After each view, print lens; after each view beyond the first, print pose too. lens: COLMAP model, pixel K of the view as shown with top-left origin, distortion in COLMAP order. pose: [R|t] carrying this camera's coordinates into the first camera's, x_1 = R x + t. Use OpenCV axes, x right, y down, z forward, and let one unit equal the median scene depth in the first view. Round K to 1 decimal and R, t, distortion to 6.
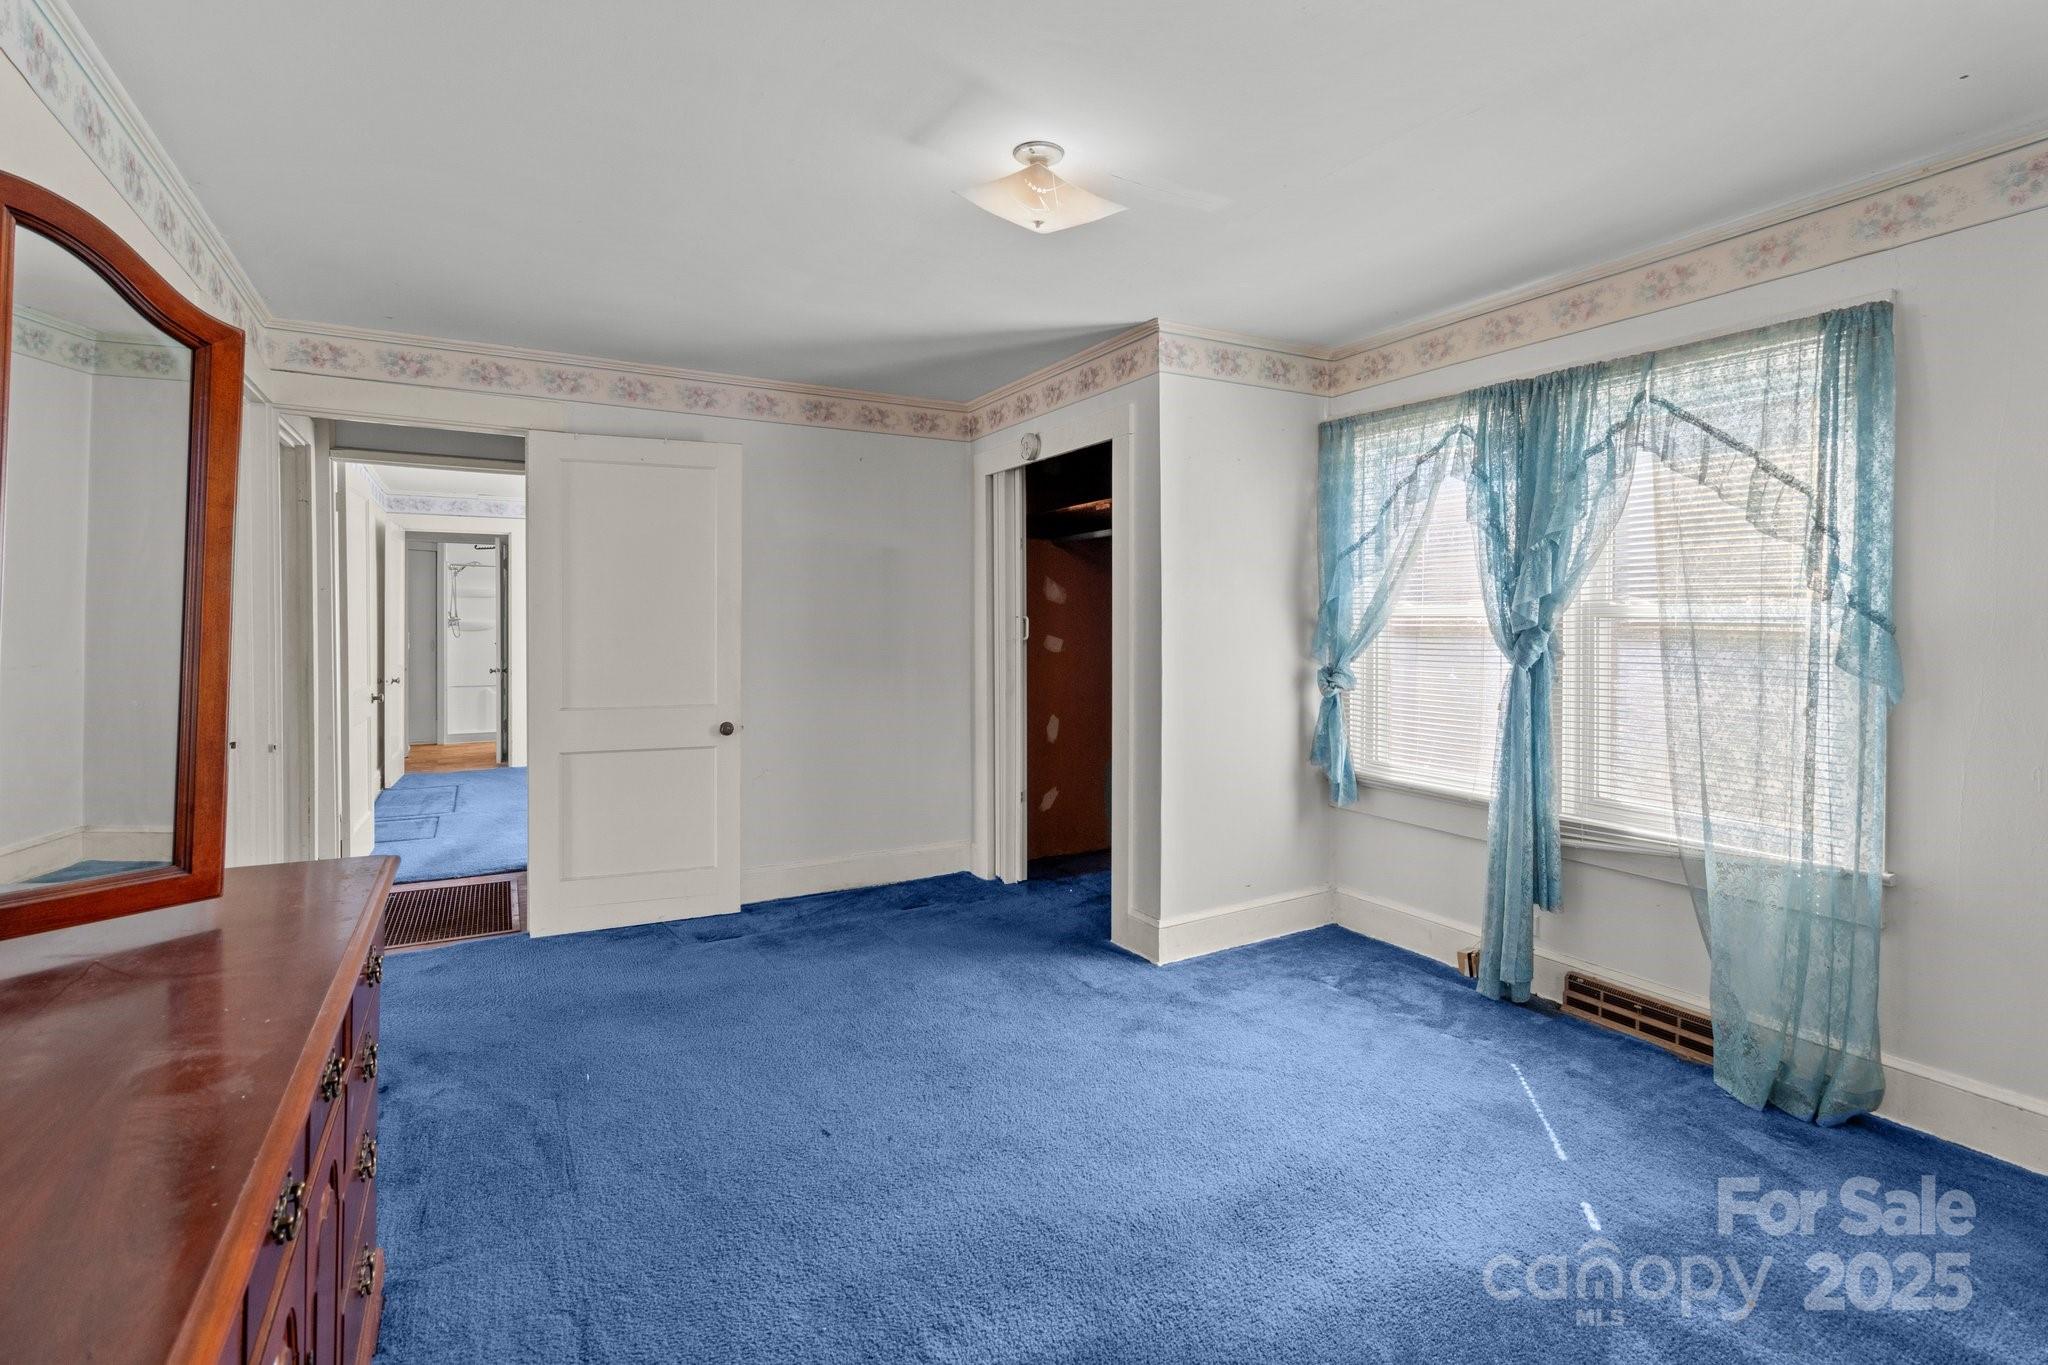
lens RADIAL K [[965.2, 0, 1049.7], [0, 965.2, 624.3], [0, 0, 1]] dist [-0.000013, 0.000007]
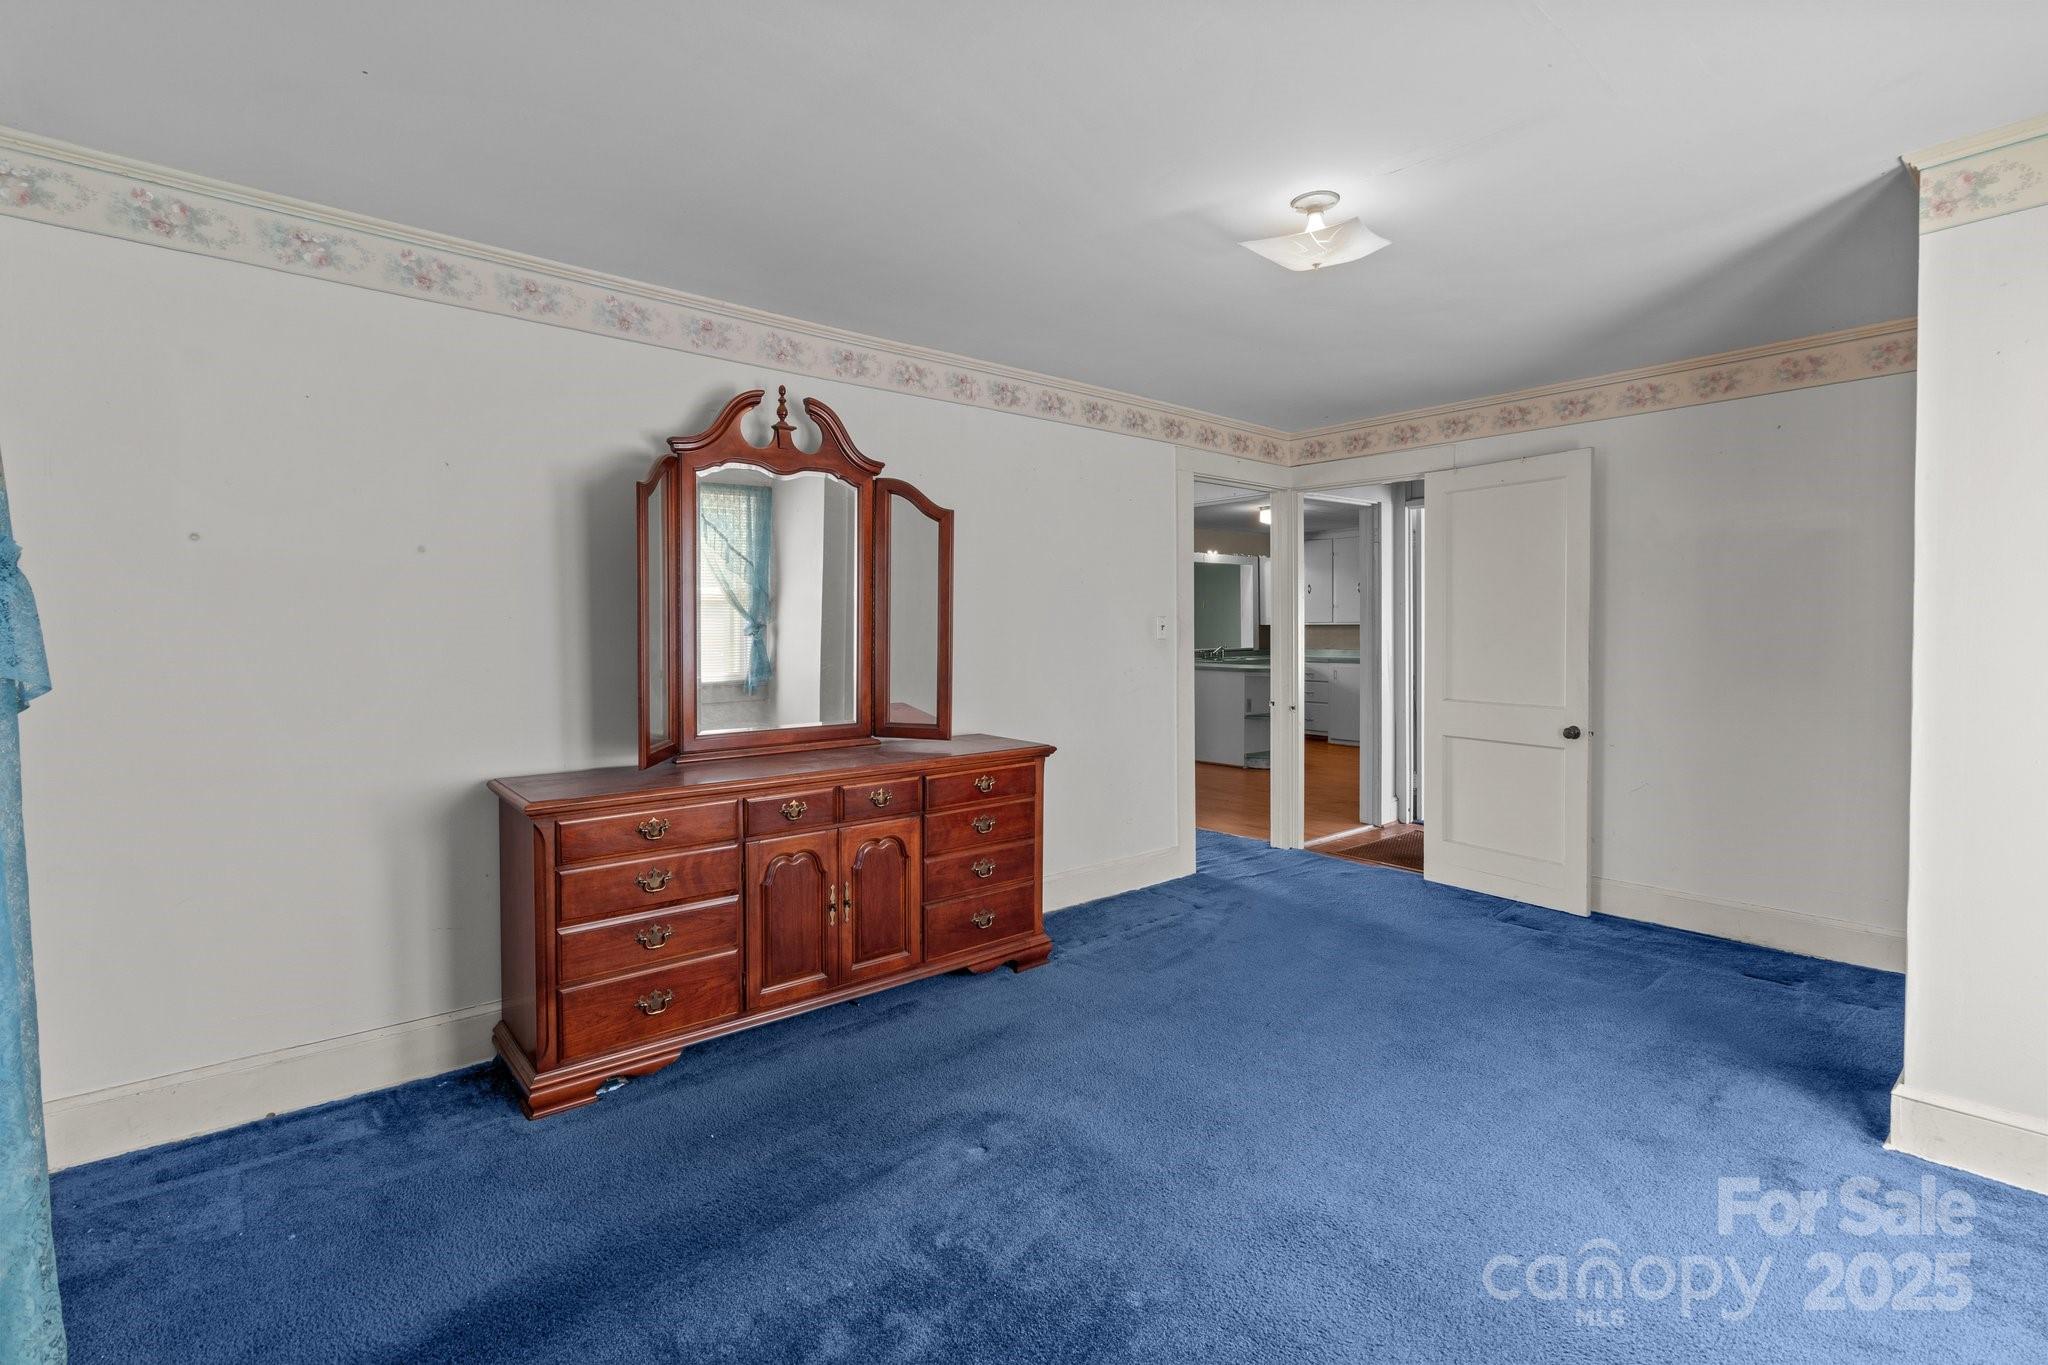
lens RADIAL K [[965.2, 0, 1049.7], [0, 965.2, 624.3], [0, 0, 1]] dist [-0.000013, 0.000007]
pose [[0.181000, -0.004766, -0.983471, 0.654010], [0.001333, 0.999989, -0.004600, -0.000175], [0.983482, -0.000479, 0.181005, 0.320589]]
